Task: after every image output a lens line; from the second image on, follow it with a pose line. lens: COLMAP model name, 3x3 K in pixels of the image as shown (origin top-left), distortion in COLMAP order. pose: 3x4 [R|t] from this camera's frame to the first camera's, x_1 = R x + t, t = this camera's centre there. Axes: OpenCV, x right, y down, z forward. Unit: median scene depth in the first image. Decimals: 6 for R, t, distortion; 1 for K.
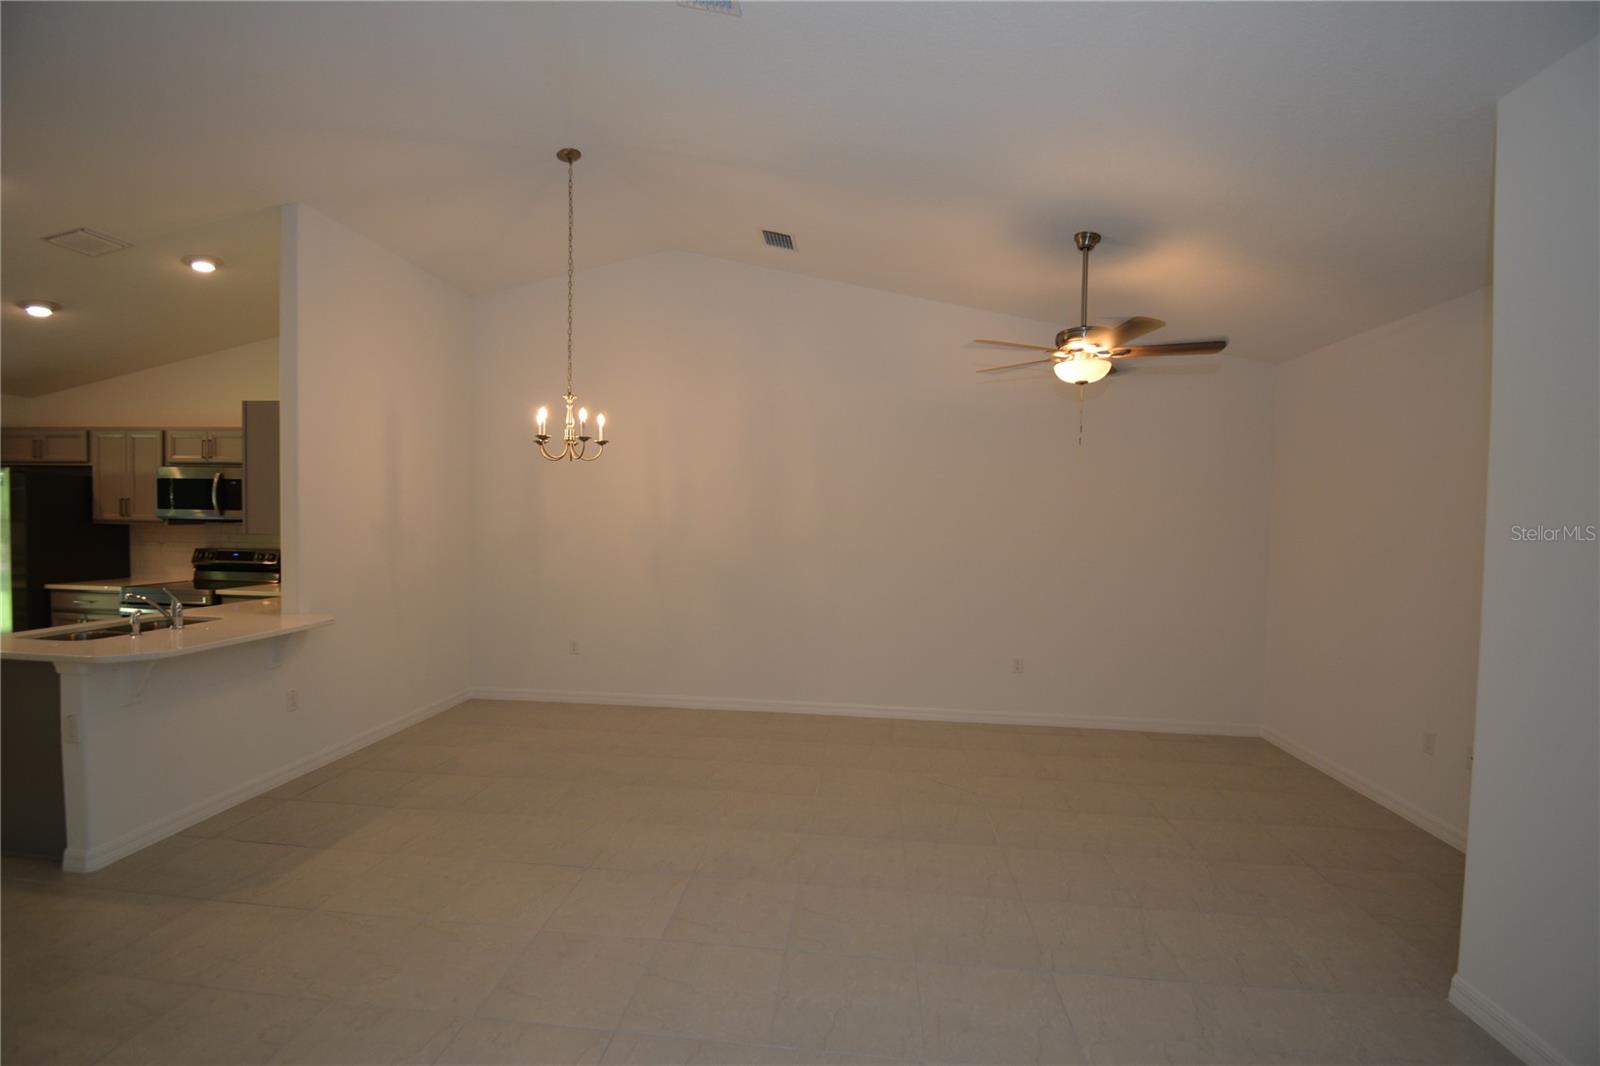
lens RADIAL K [[710.5, 0, 802.1], [0, 710.5, 538.3], [0, 0, 1]] dist [-0.016874, -0.000474]
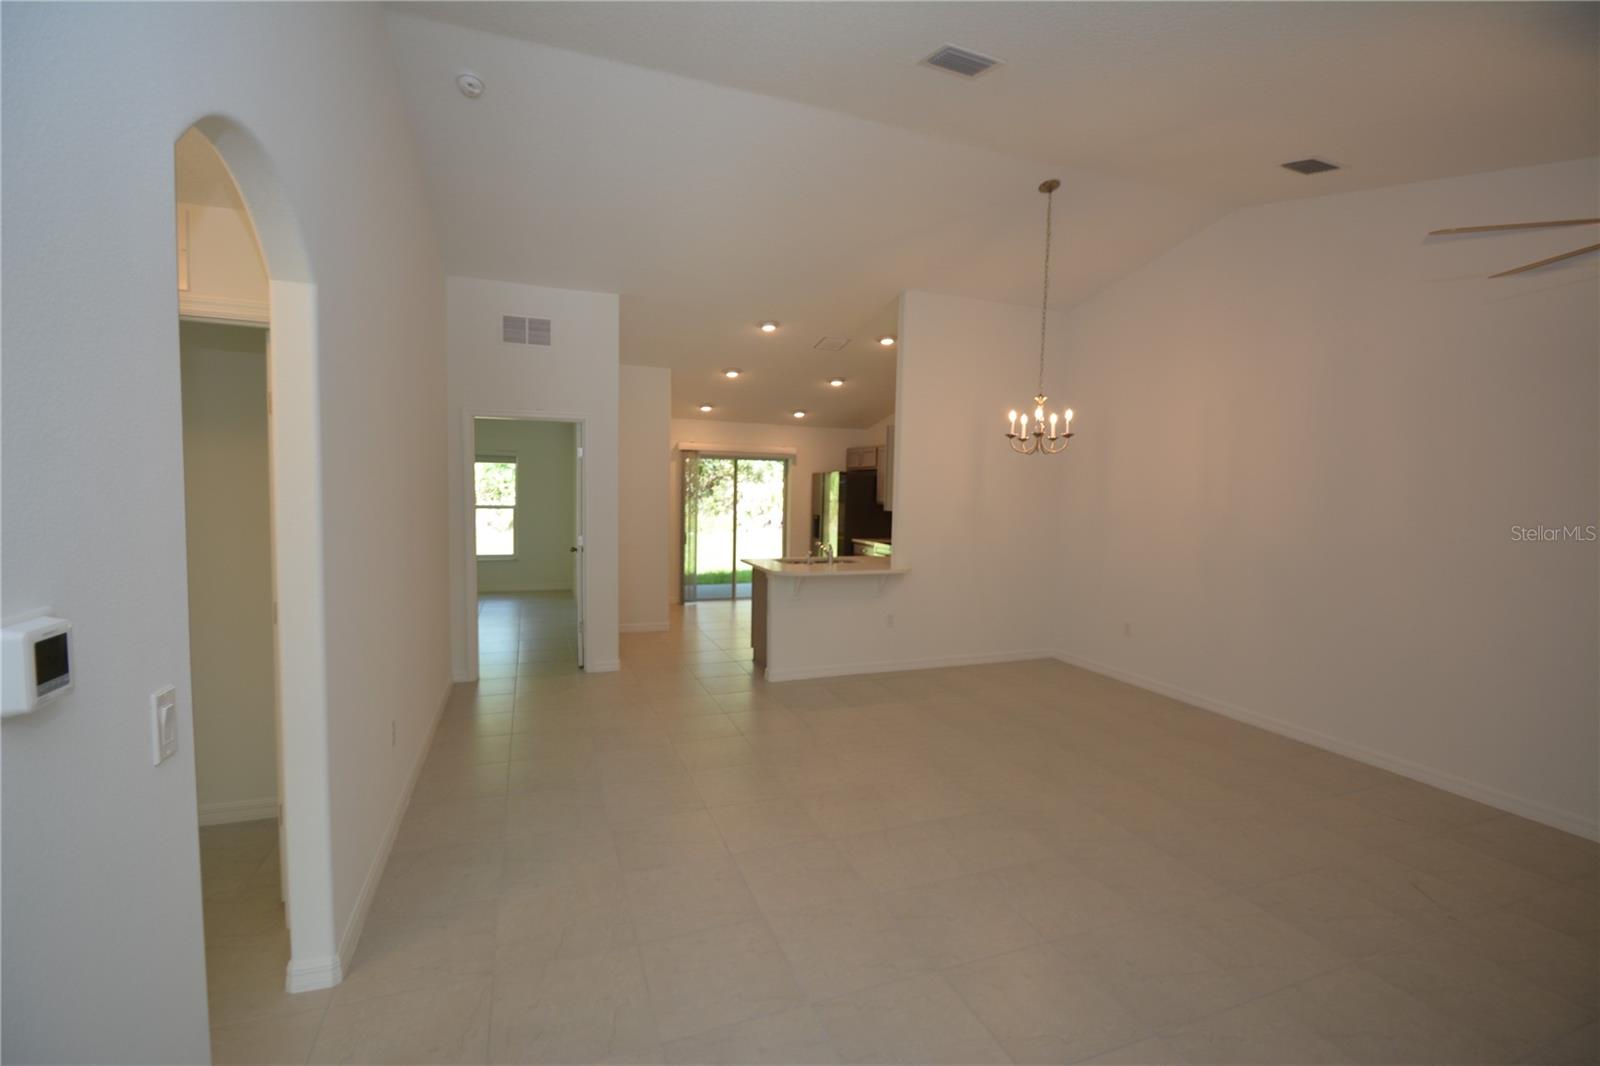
lens RADIAL K [[701.2, 0, 797.8], [0, 701.2, 537.3], [0, 0, 1]] dist [0.013188, -0.016608]
pose [[0.444891, 0.054911, -0.893900, 0.393174], [-0.041718, 0.998306, 0.040562, -0.002541], [0.894612, 0.019246, 0.446428, 0.098975]]
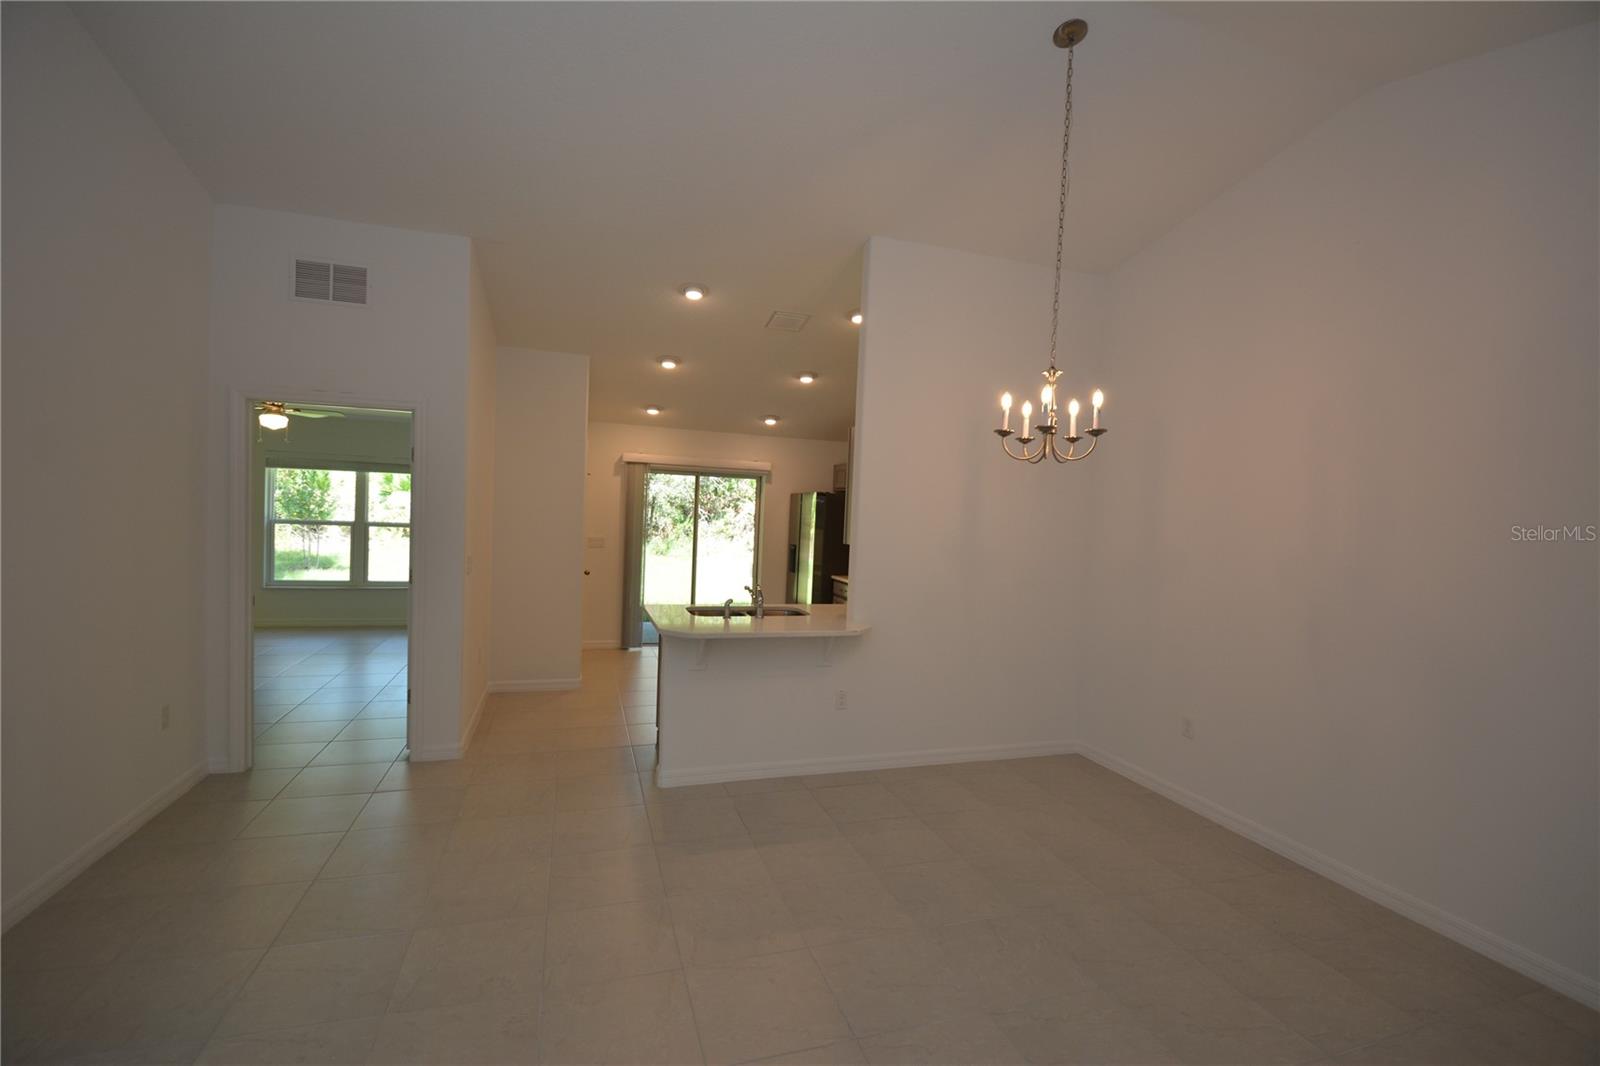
lens RADIAL K [[701.2, 0, 797.8], [0, 701.2, 537.3], [0, 0, 1]] dist [0.013188, -0.016608]
pose [[0.398370, 0.034003, -0.916594, 0.168250], [-0.065000, 0.997847, 0.008766, -0.016956], [0.914919, 0.056087, 0.399722, 0.357568]]
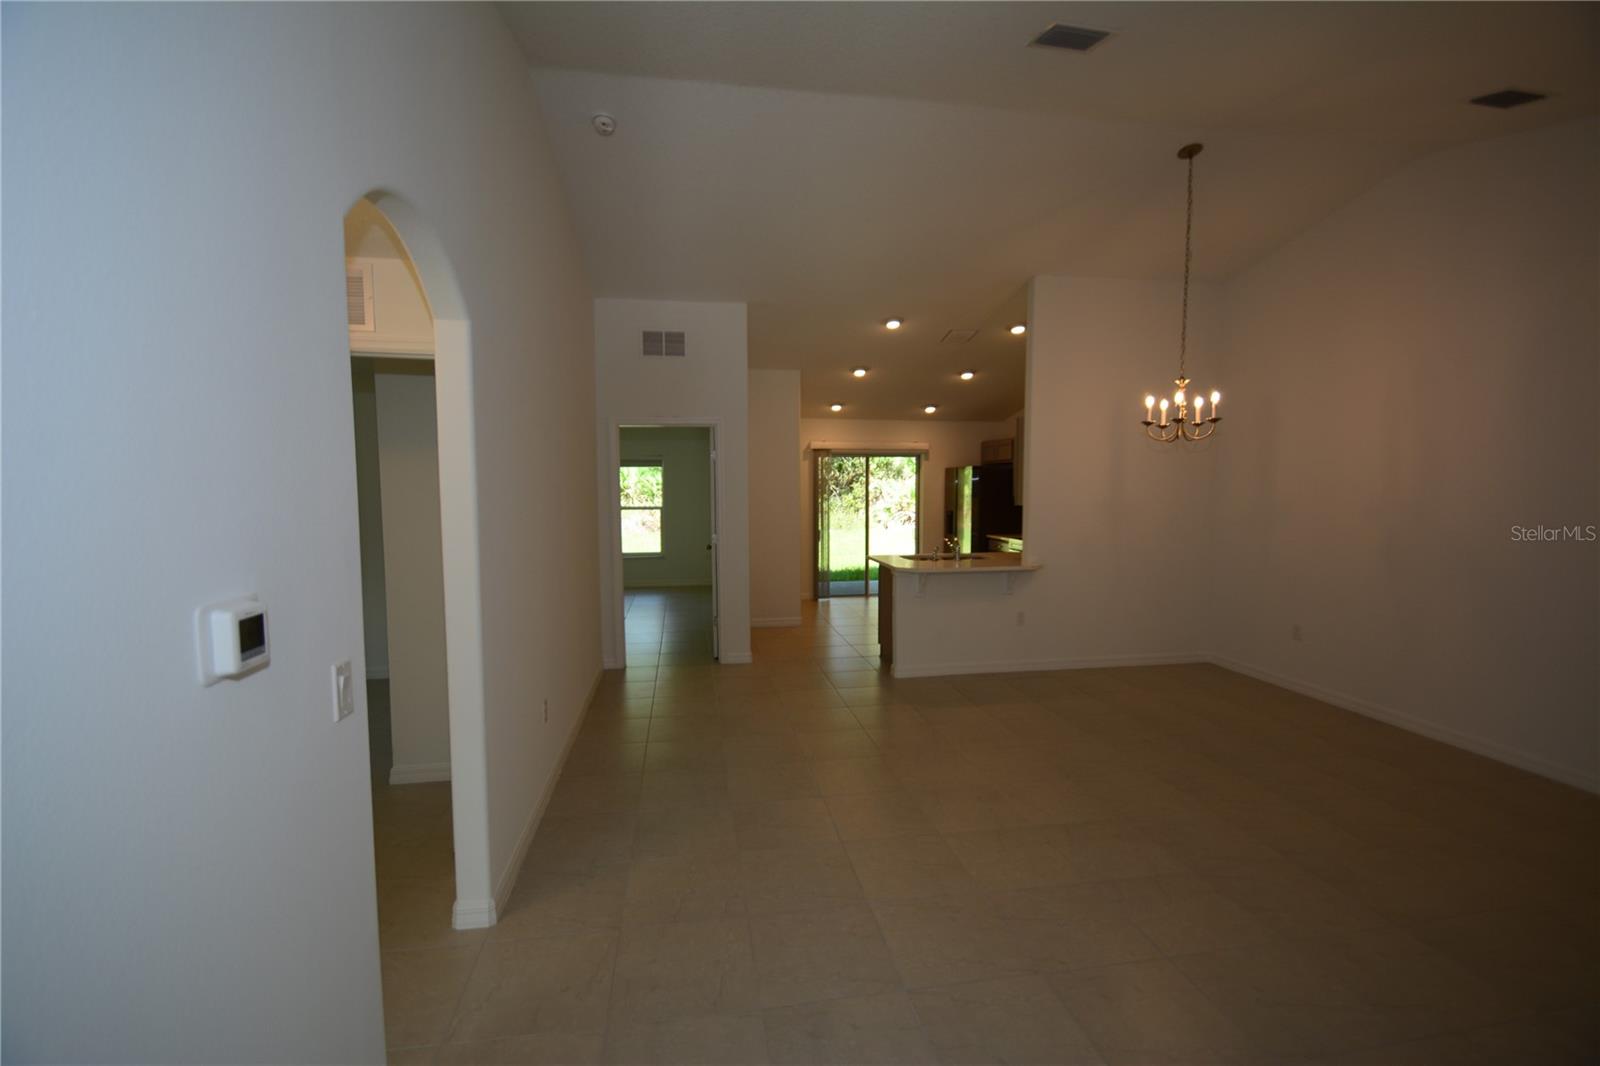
lens RADIAL K [[701.2, 0, 797.8], [0, 701.2, 537.3], [0, 0, 1]] dist [0.013188, -0.016608]
pose [[0.255529, 0.055682, -0.965197, 0.415984], [-0.022991, 0.998408, 0.051511, -0.003801], [0.966528, 0.009028, 0.256402, 0.120282]]
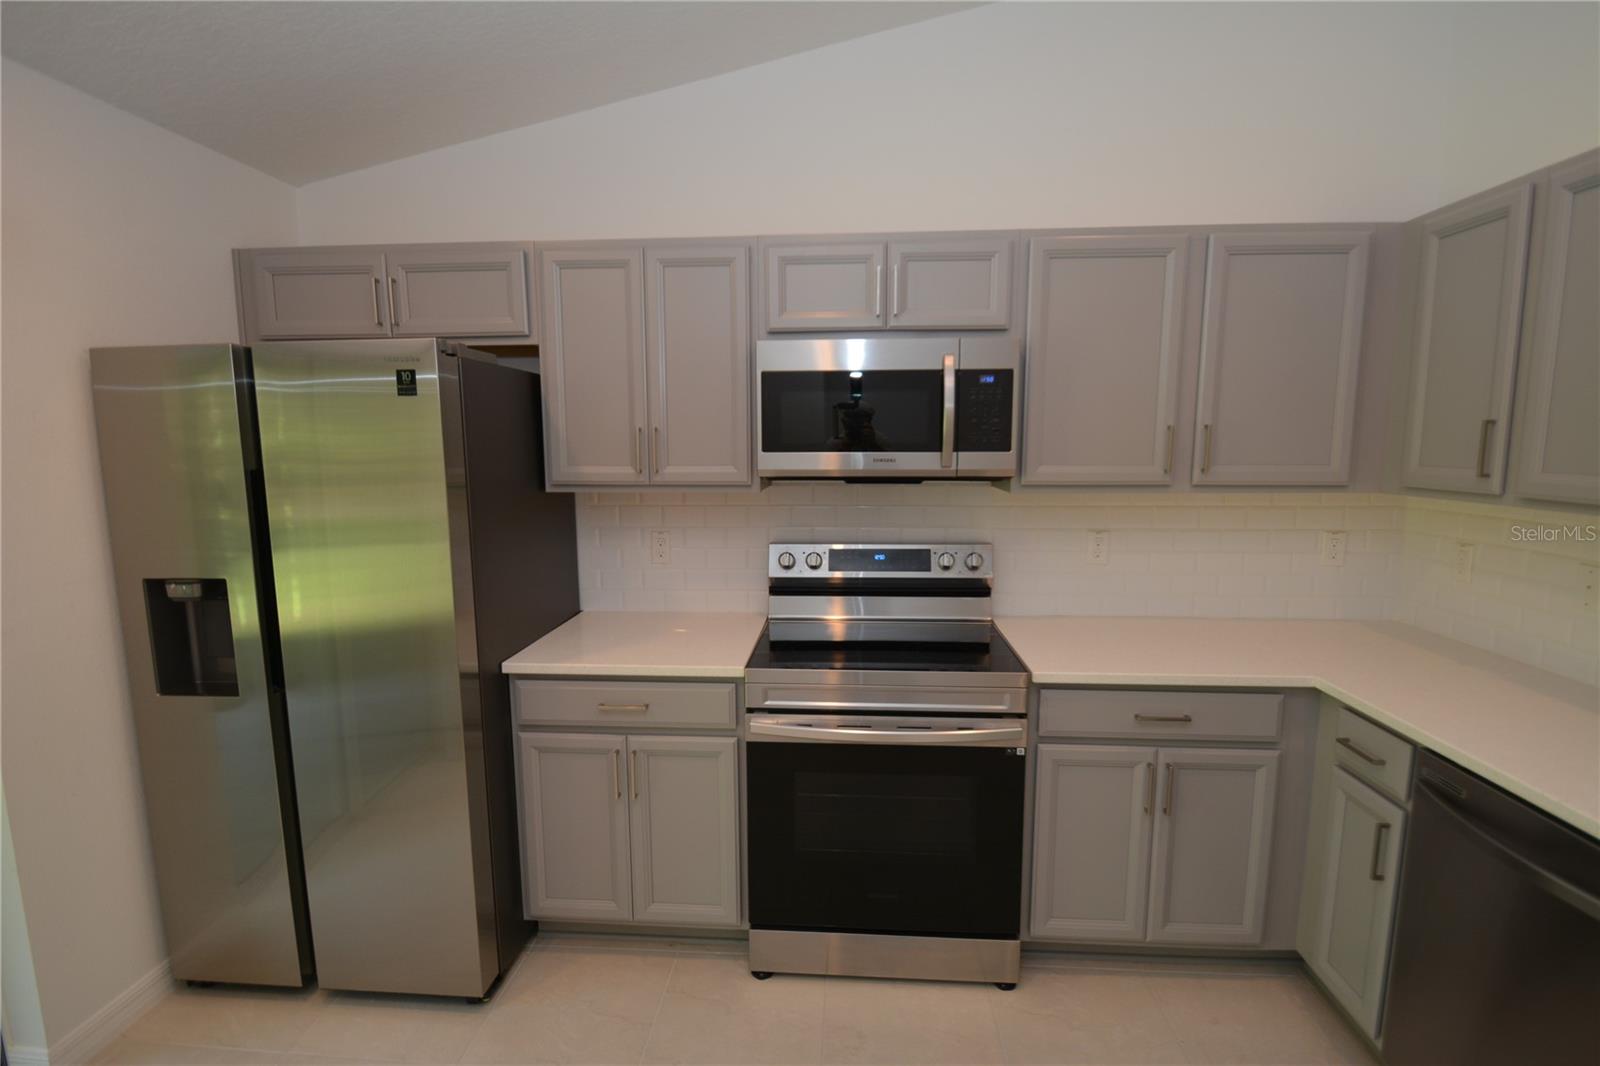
lens RADIAL K [[751.1, 0, 801.0], [0, 751.1, 536.4], [0, 0, 1]] dist [-0.013656, -0.000040]
pose [[0.999140, -0.026765, 0.031664, -0.907112], [0.023416, 0.994530, 0.101788, -0.037438], [-0.034215, -0.100959, 0.994302, 0.580567]]
